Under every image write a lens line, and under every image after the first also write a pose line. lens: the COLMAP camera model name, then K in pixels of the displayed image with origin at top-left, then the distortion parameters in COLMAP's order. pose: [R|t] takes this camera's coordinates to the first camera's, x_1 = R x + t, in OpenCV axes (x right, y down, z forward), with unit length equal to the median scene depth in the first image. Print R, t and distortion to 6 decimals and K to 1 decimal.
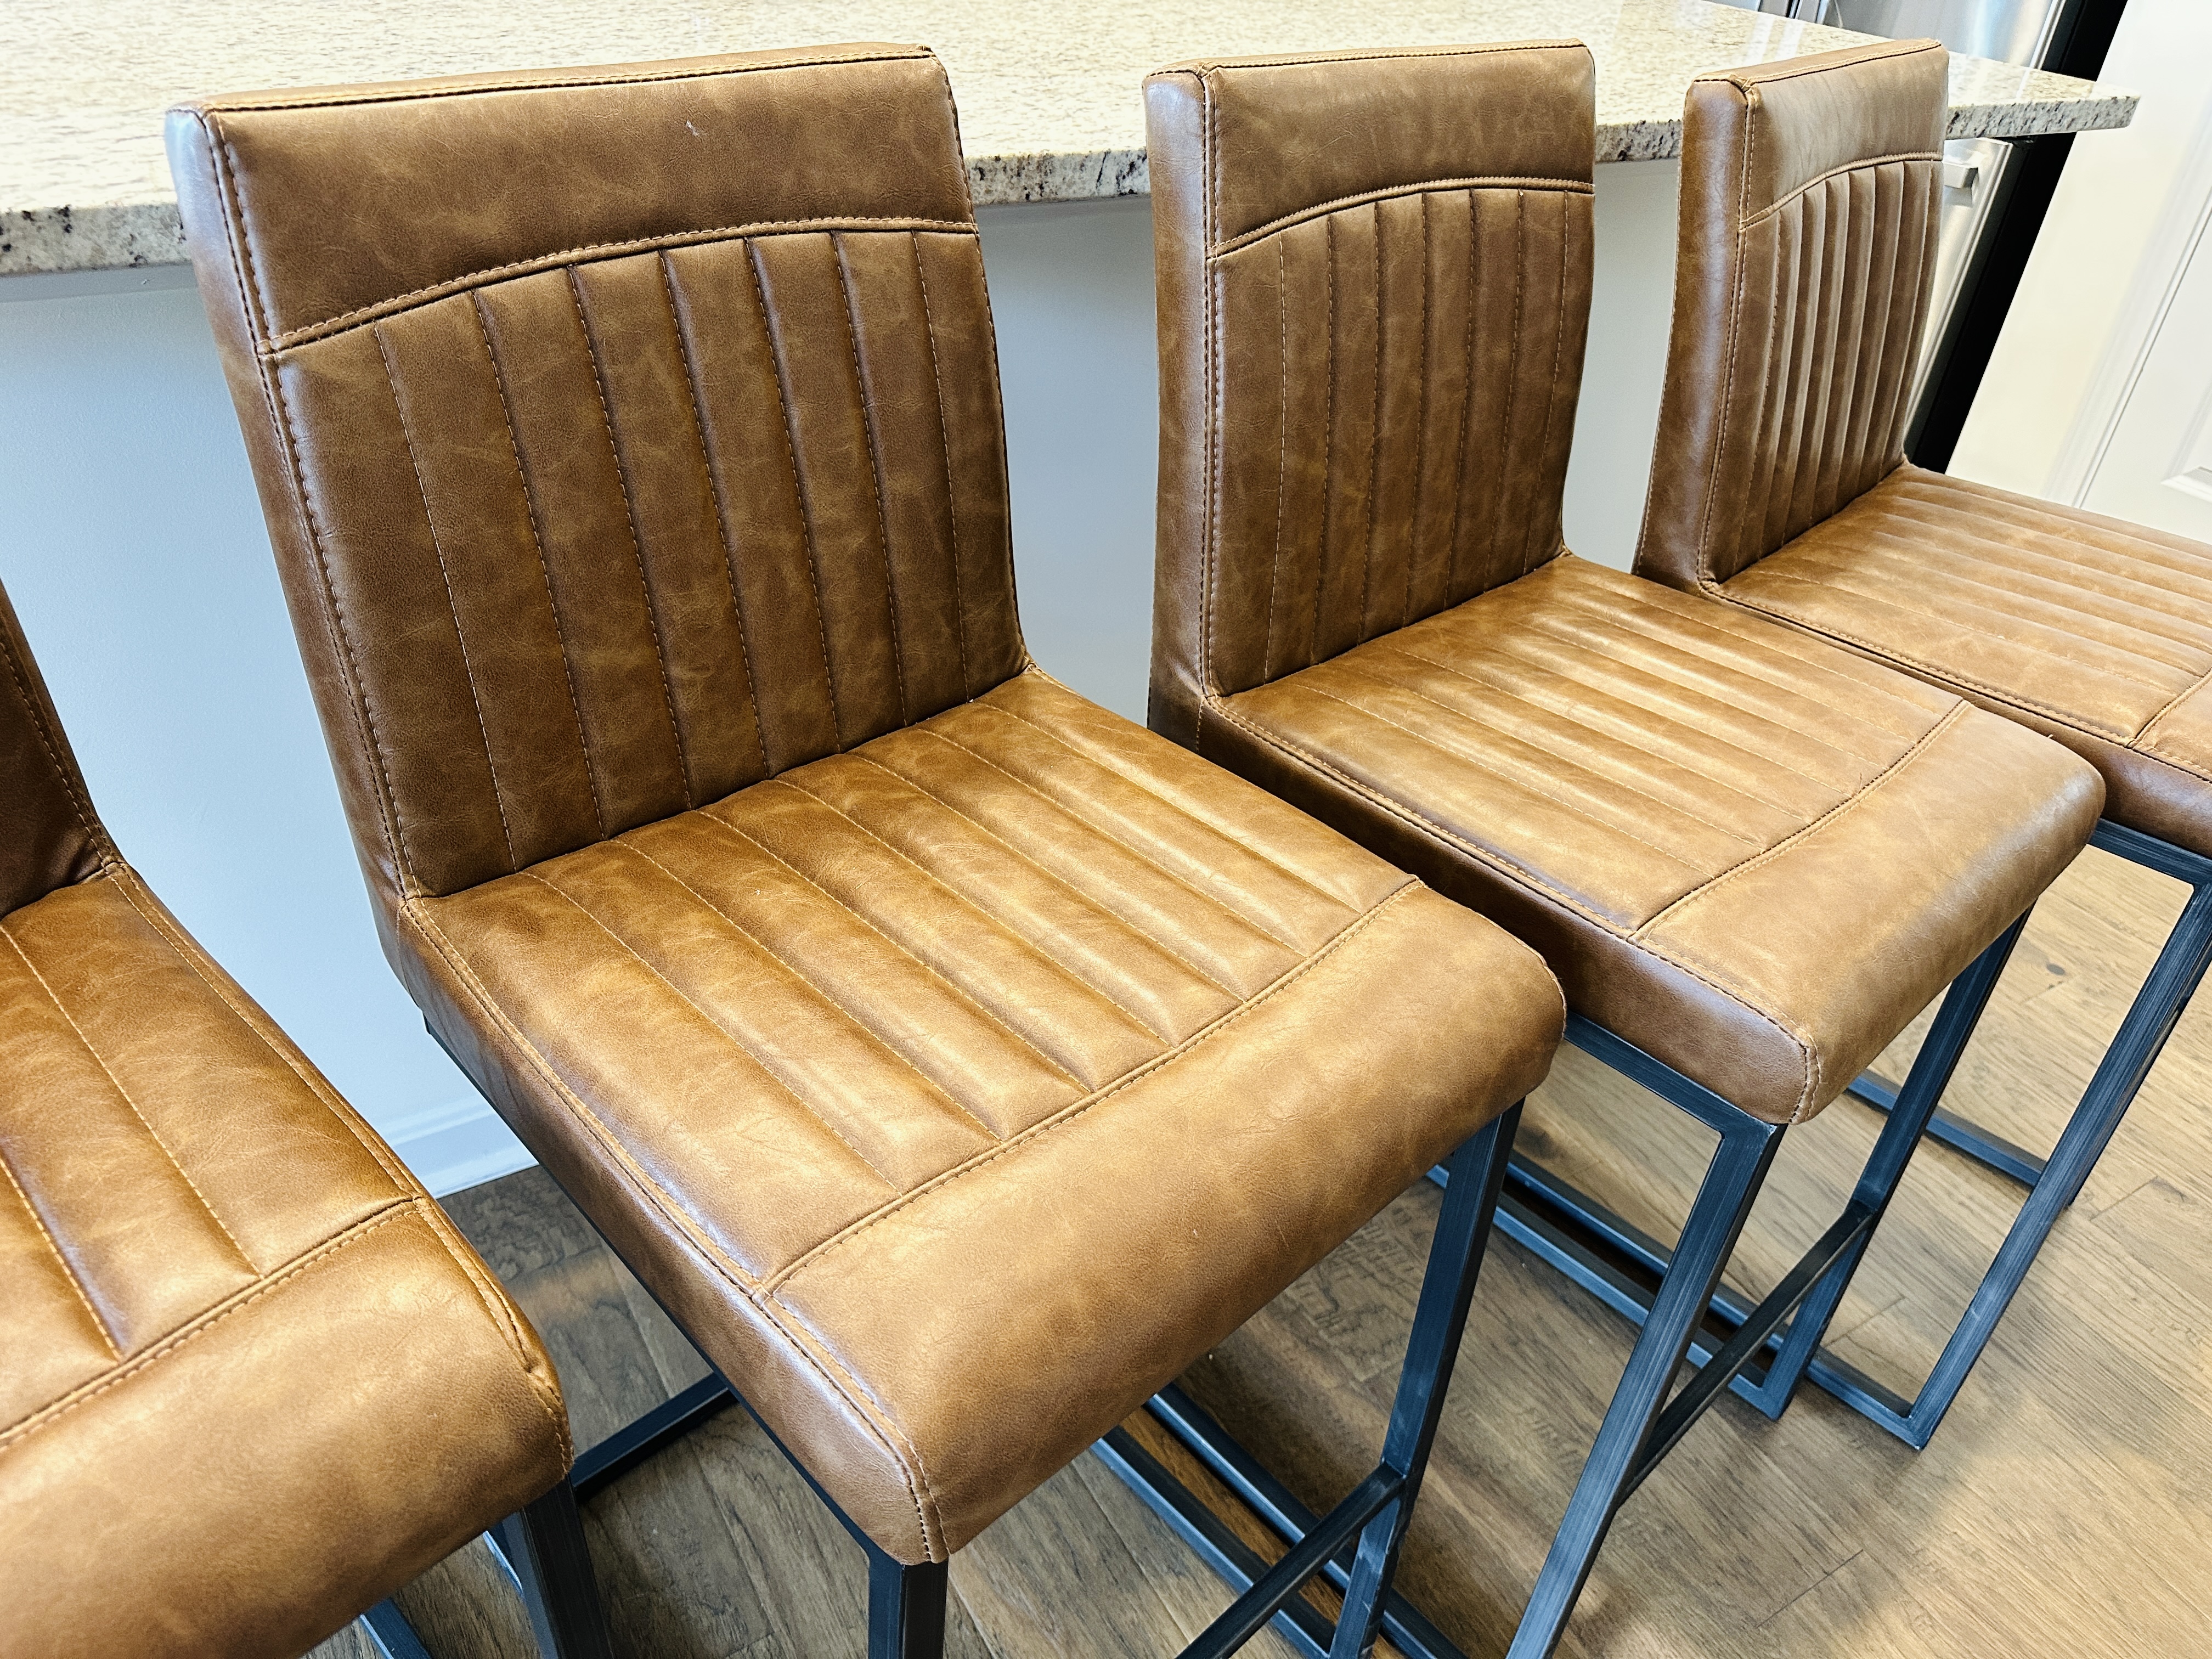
lens RADIAL K [[1582.2, 0, 1106.3], [0, 1582.2, 795.3], [0, 0, 1]] dist [0.009793, -0.056025]
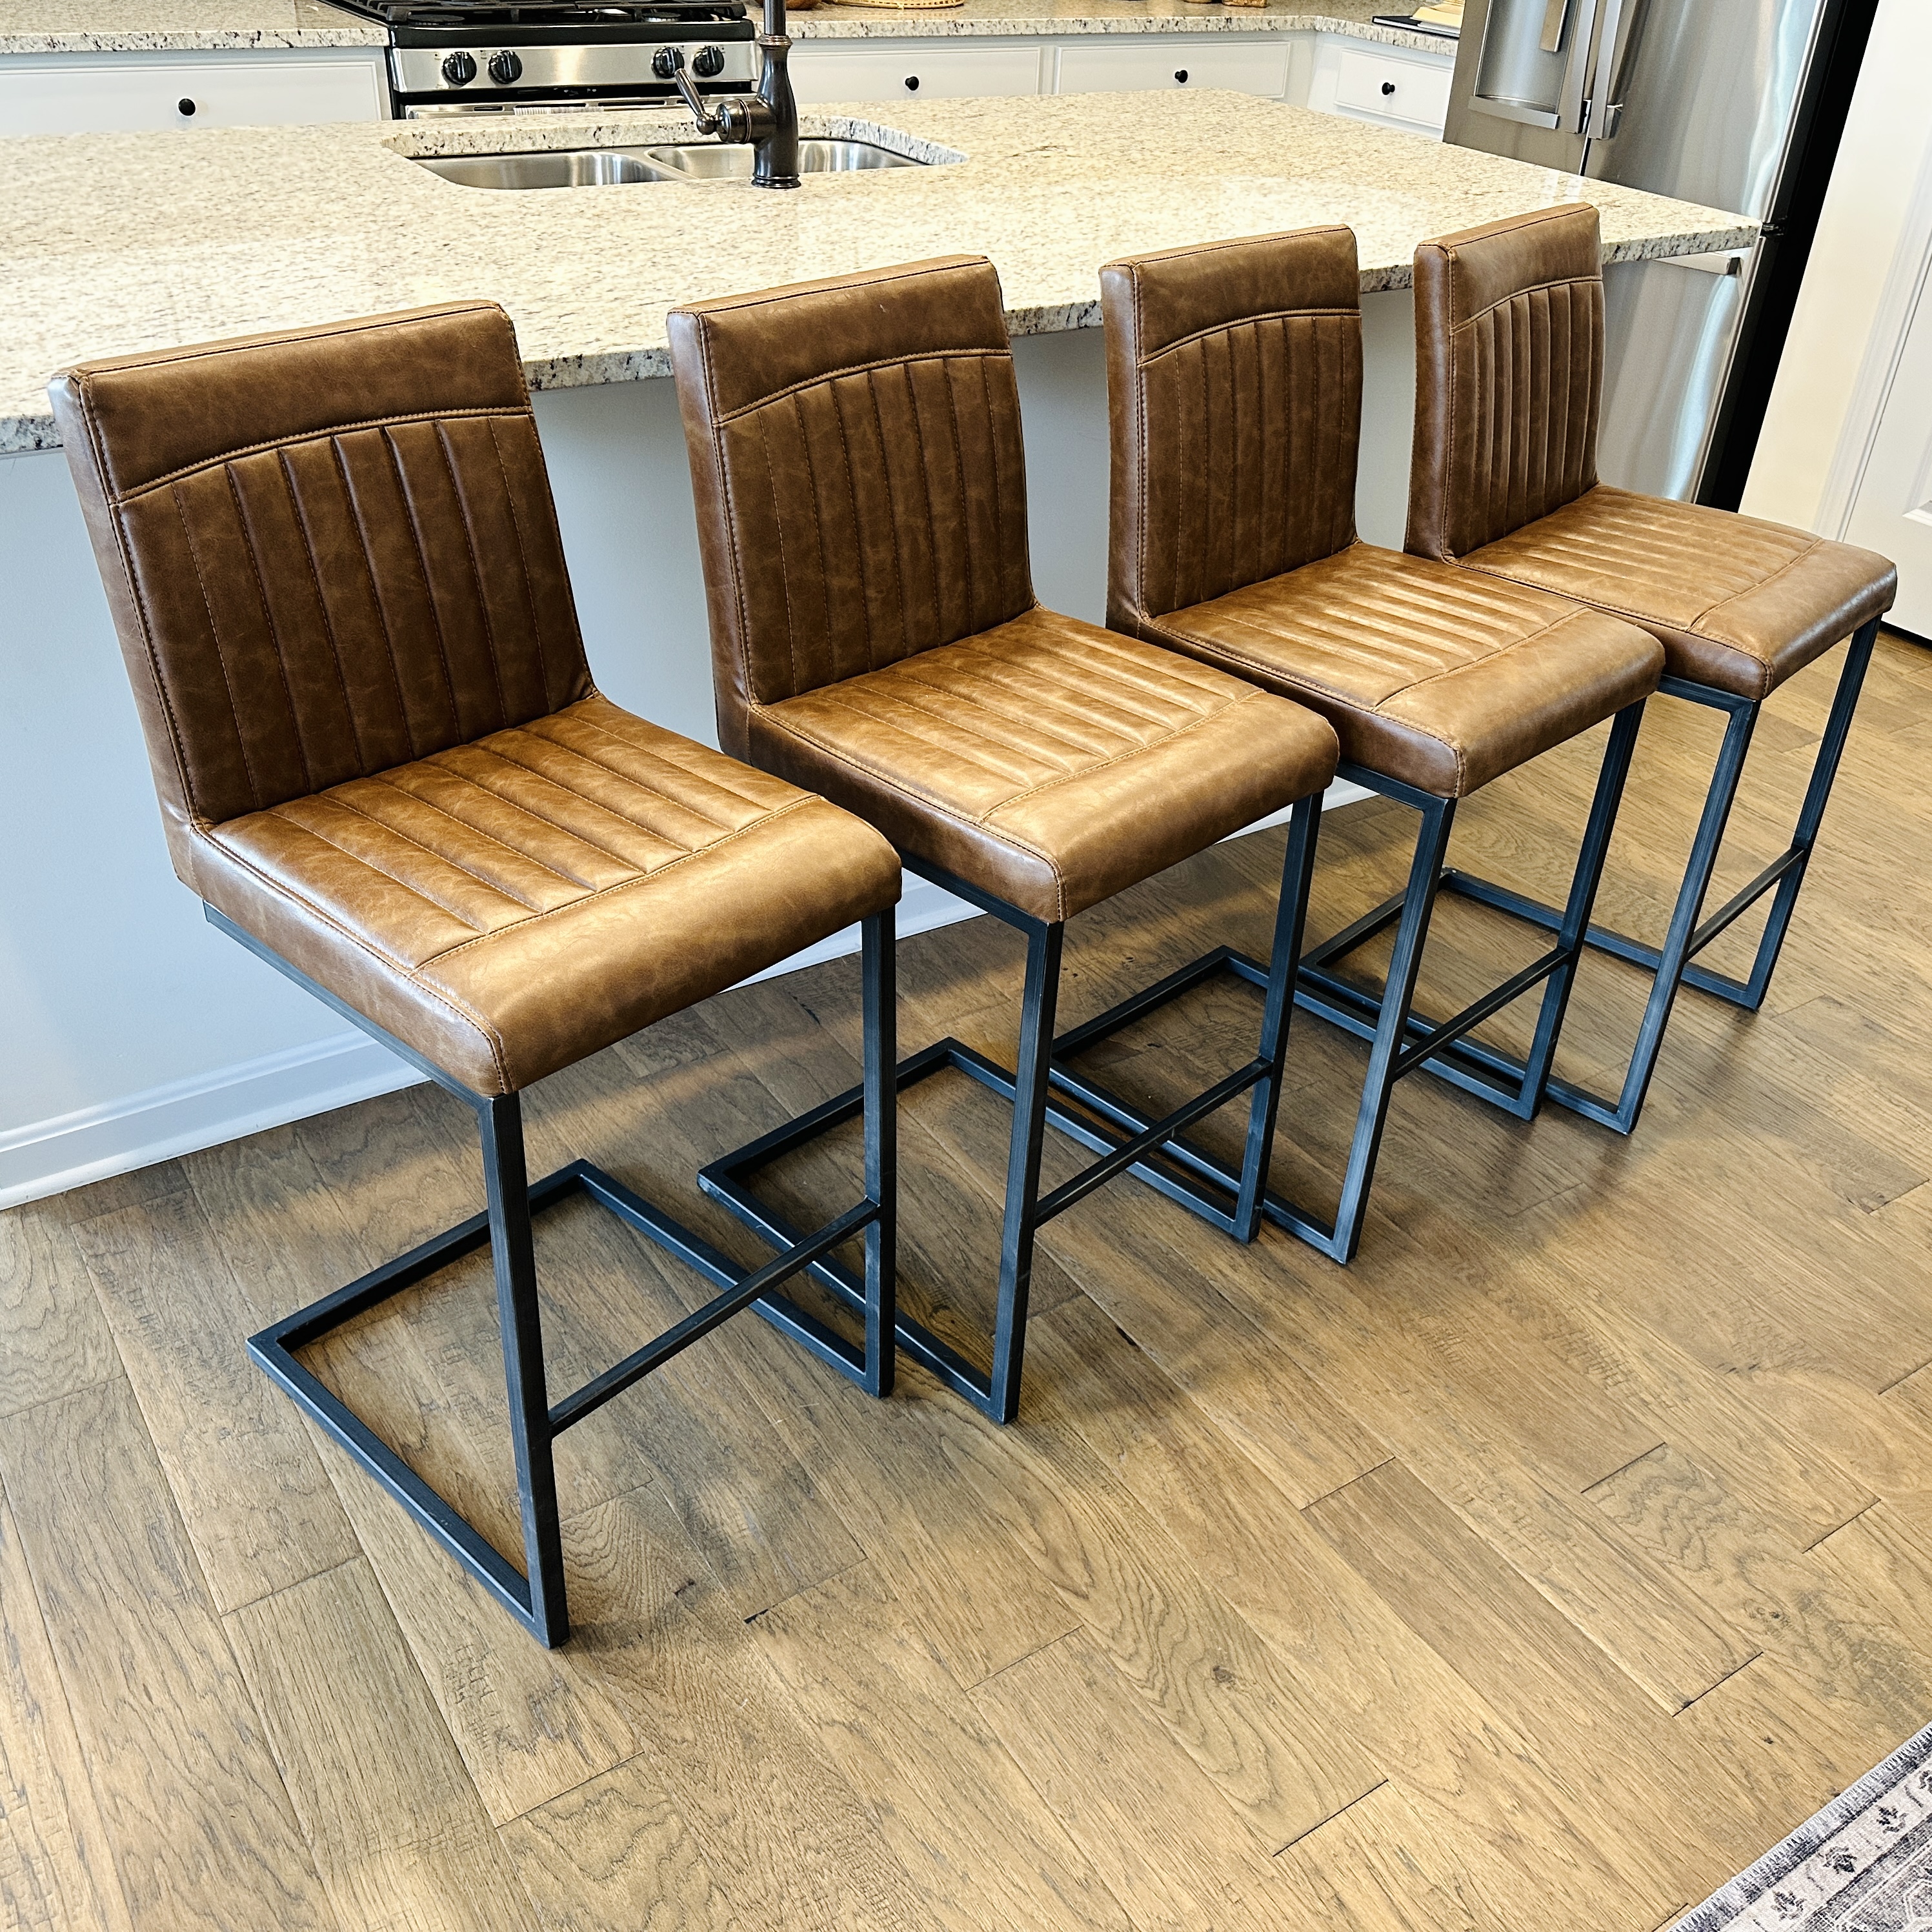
lens RADIAL K [[1892.6, 0, 987.1], [0, 1892.6, 966.4], [0, 0, 1]] dist [0.082600, -0.265252]
pose [[0.999032, -0.038478, 0.021311, -0.171498], [0.038734, 0.999181, -0.011728, 0.352277], [-0.020843, 0.012542, 0.999704, -1.115211]]
